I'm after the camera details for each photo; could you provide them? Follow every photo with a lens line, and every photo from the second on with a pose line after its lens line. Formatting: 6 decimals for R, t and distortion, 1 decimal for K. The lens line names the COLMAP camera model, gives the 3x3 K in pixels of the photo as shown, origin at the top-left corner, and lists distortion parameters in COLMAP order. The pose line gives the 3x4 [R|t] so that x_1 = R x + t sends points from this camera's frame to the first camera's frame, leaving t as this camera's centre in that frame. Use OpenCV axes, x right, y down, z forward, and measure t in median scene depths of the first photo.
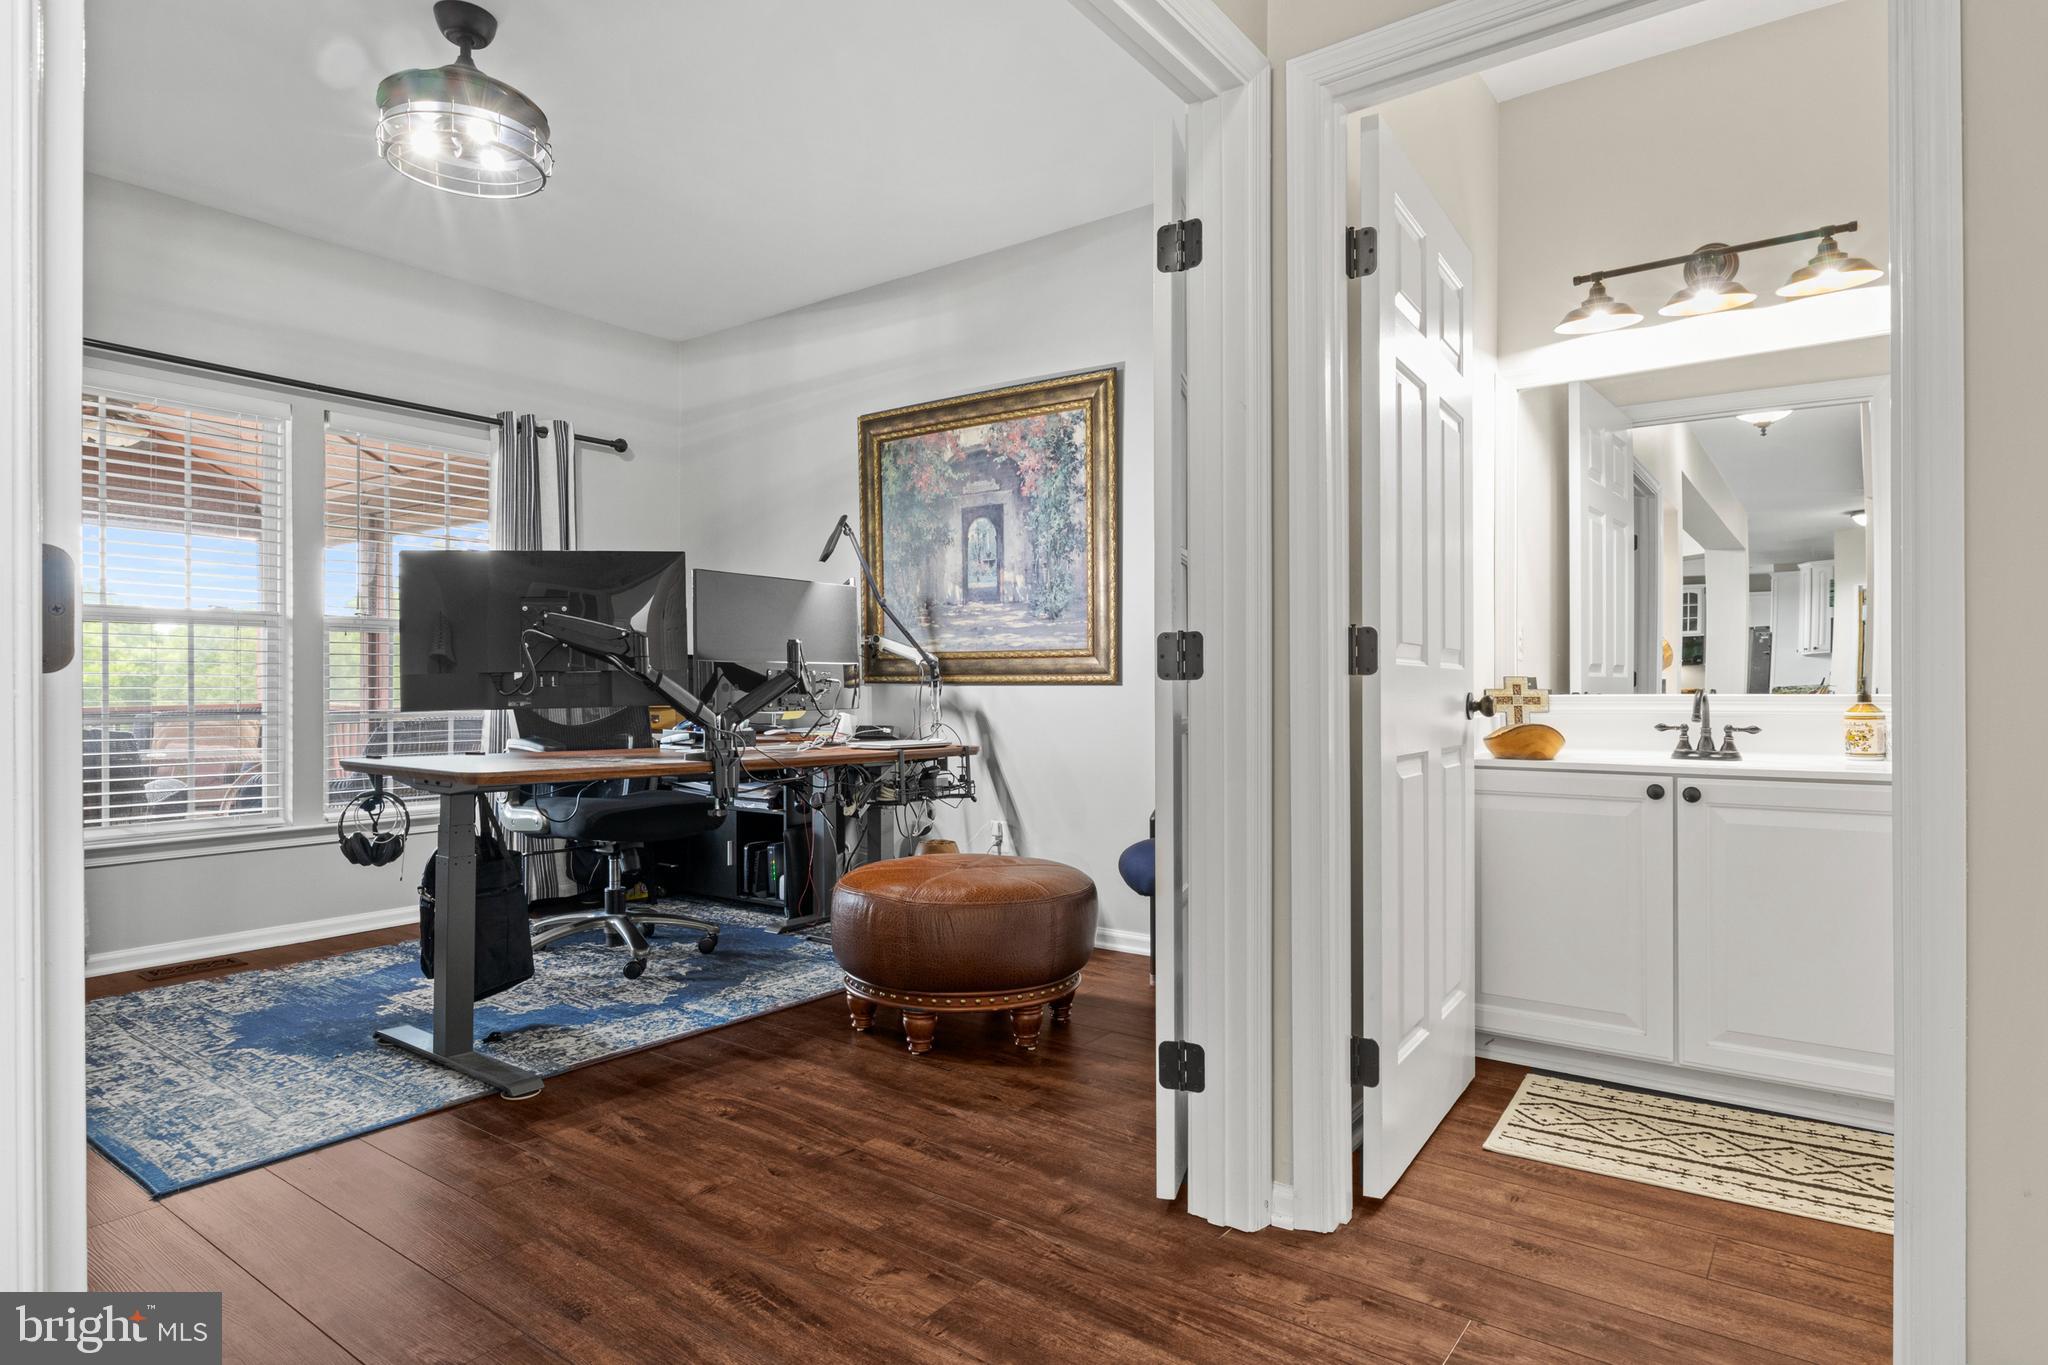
lens RADIAL K [[1138.9, 0, 1017.9], [0, 1138.9, 692.9], [0, 0, 1]] dist [0.004512, 0.000598]
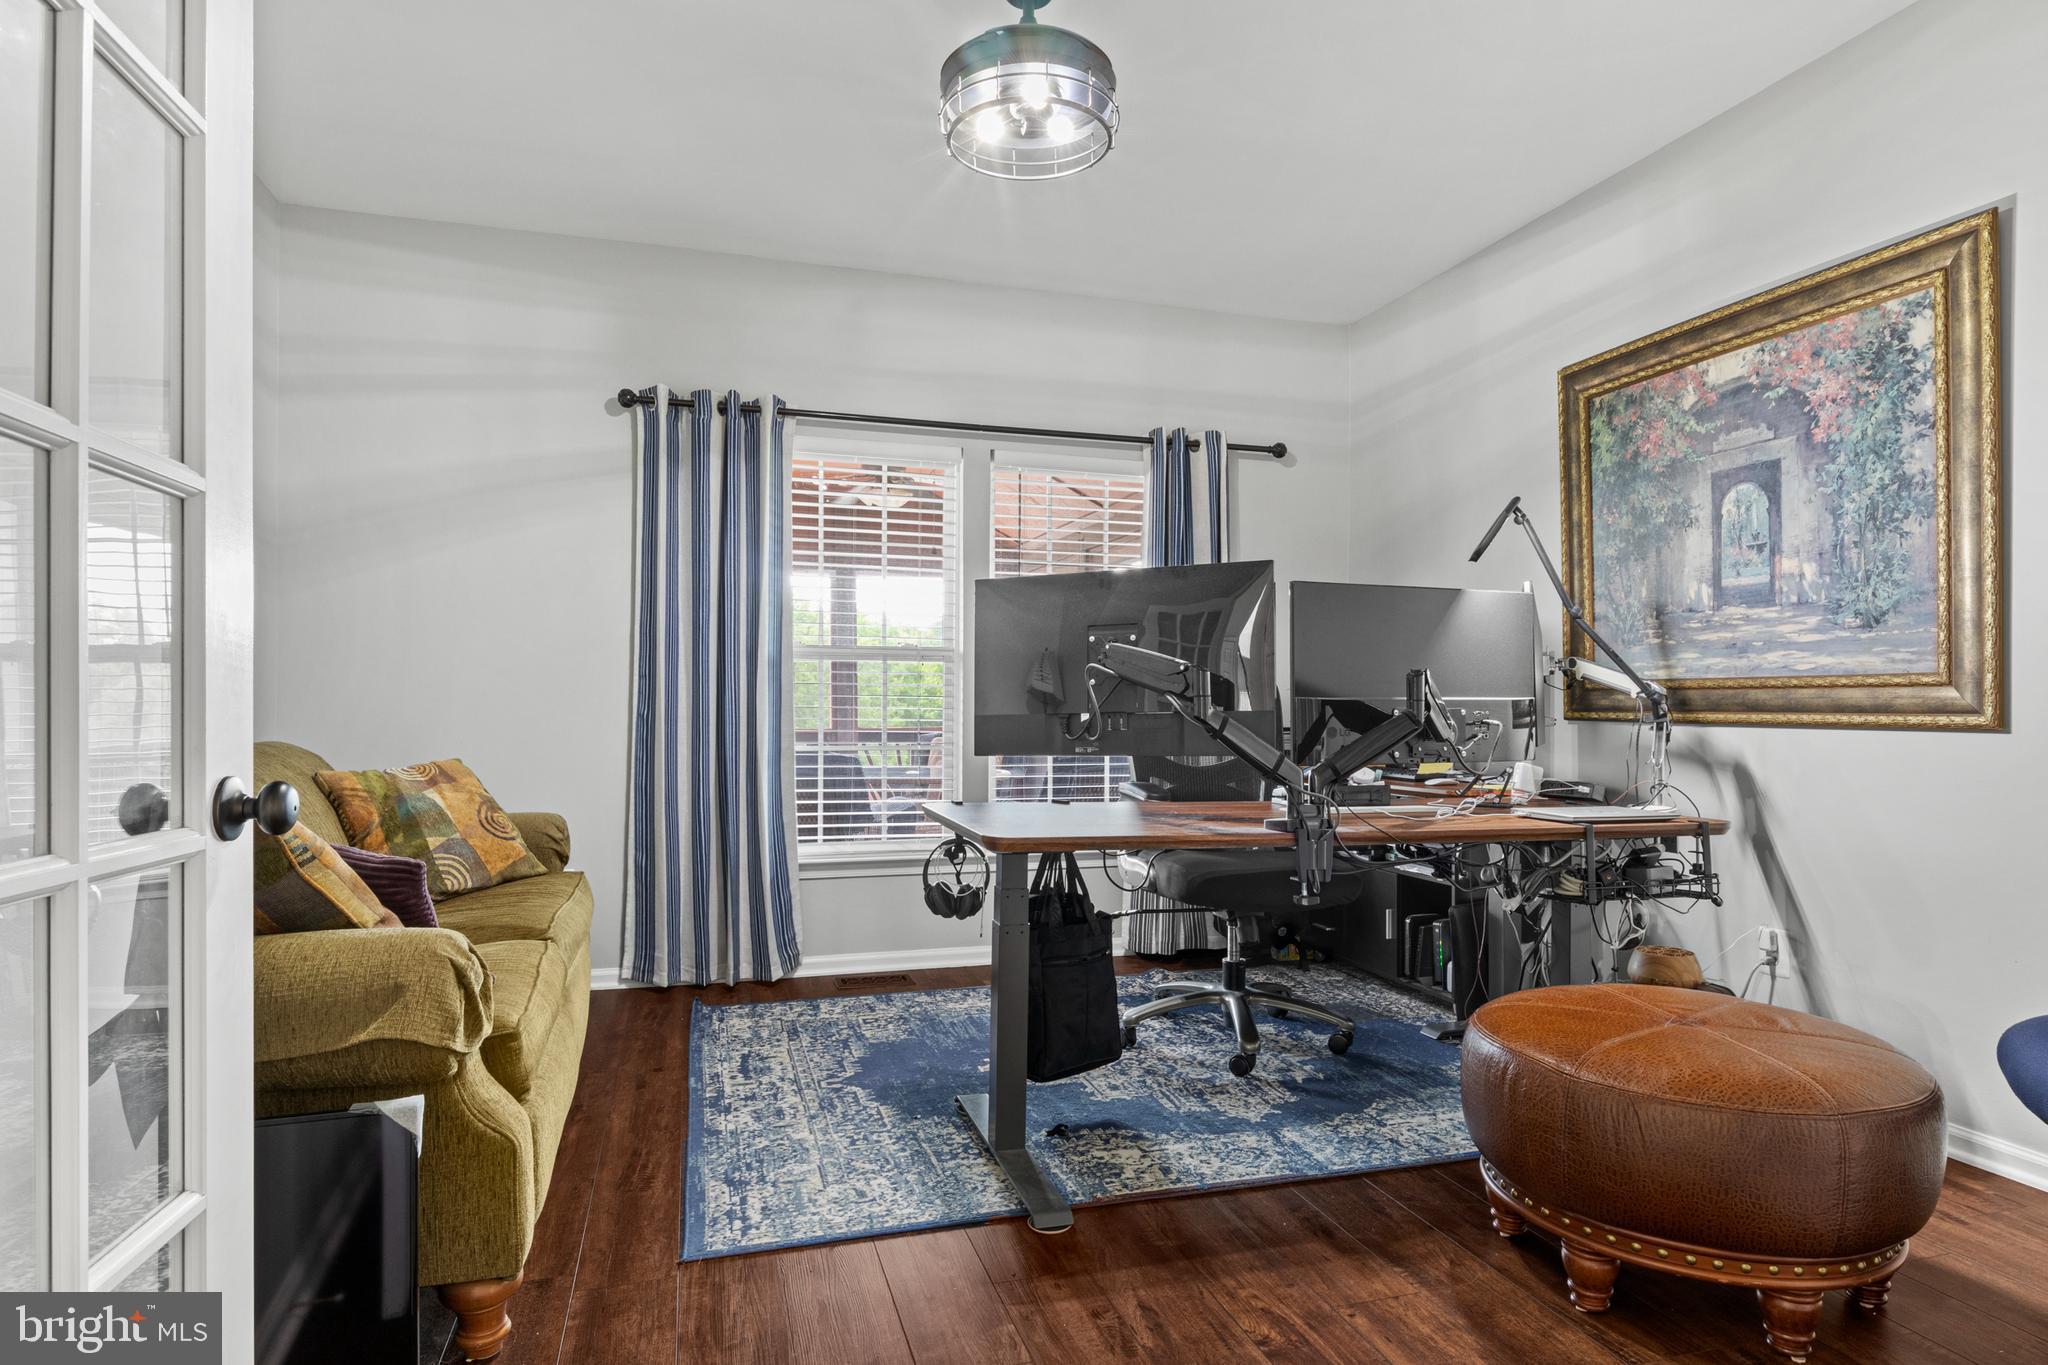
lens RADIAL K [[1143.2, 0, 1025.5], [0, 1143.2, 702.7], [0, 0, 1]] dist [-0.001437, -0.001129]
pose [[0.808626, 0.002067, -0.588319, 0.025593], [-0.007333, 0.999952, -0.006566, -0.014972], [0.588277, 0.009623, 0.808602, 0.207736]]
